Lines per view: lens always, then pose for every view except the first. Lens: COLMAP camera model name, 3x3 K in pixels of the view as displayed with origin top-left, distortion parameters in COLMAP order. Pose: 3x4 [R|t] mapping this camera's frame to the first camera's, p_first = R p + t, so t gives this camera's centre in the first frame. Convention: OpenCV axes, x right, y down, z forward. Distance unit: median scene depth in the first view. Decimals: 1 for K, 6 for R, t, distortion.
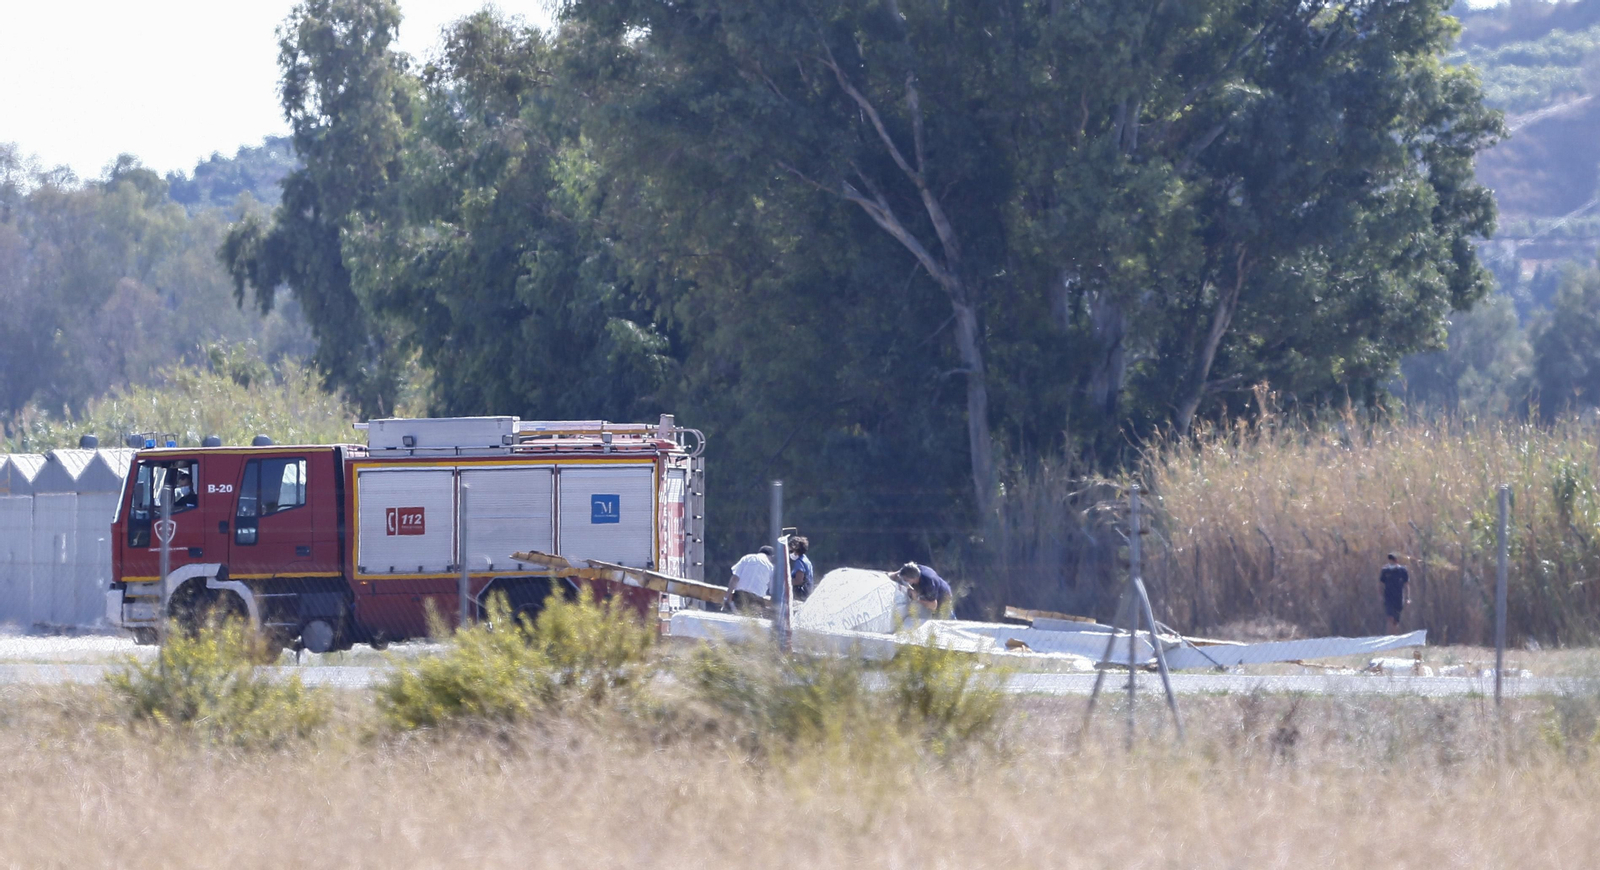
lens RADIAL K [[1167.1, 0, 804.3], [0, 1167.1, 440.0], [0, 0, 1]] dist [-0.005364, 0.015577]
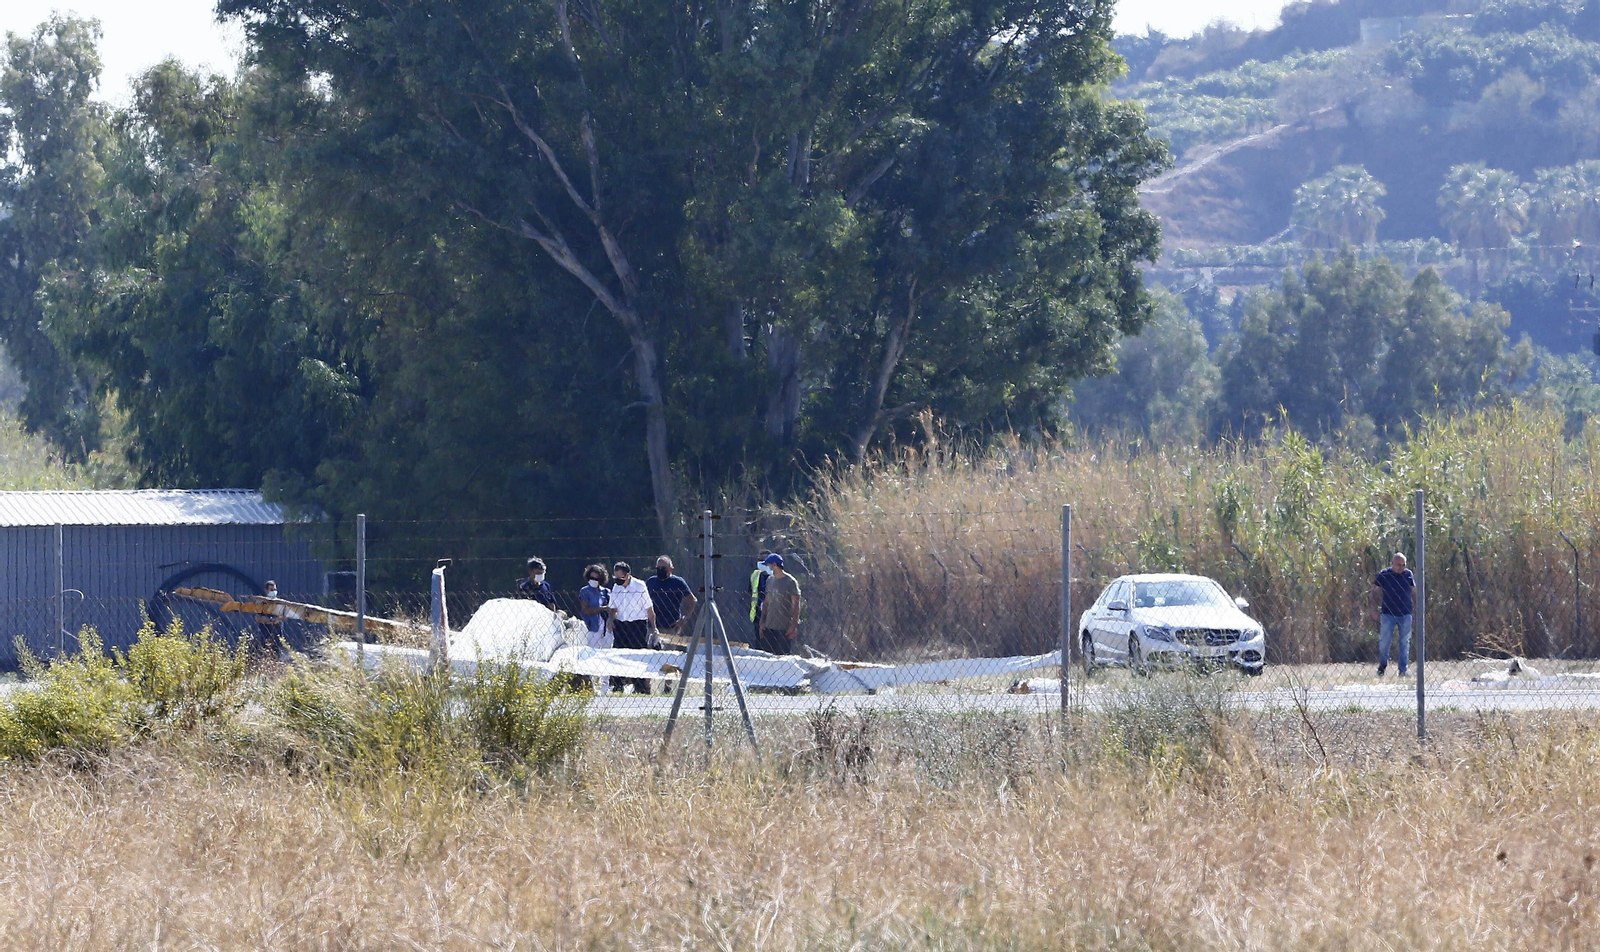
lens RADIAL K [[1140.1, 0, 799.8], [0, 1140.1, 482.2], [0, 0, 1]] dist [-0.001413, -0.000334]
pose [[0.999850, -0.017191, -0.002047, 0.275012], [0.017192, 0.999852, 0.000215, 0.011441], [0.002043, -0.000251, 0.999998, 0.004520]]
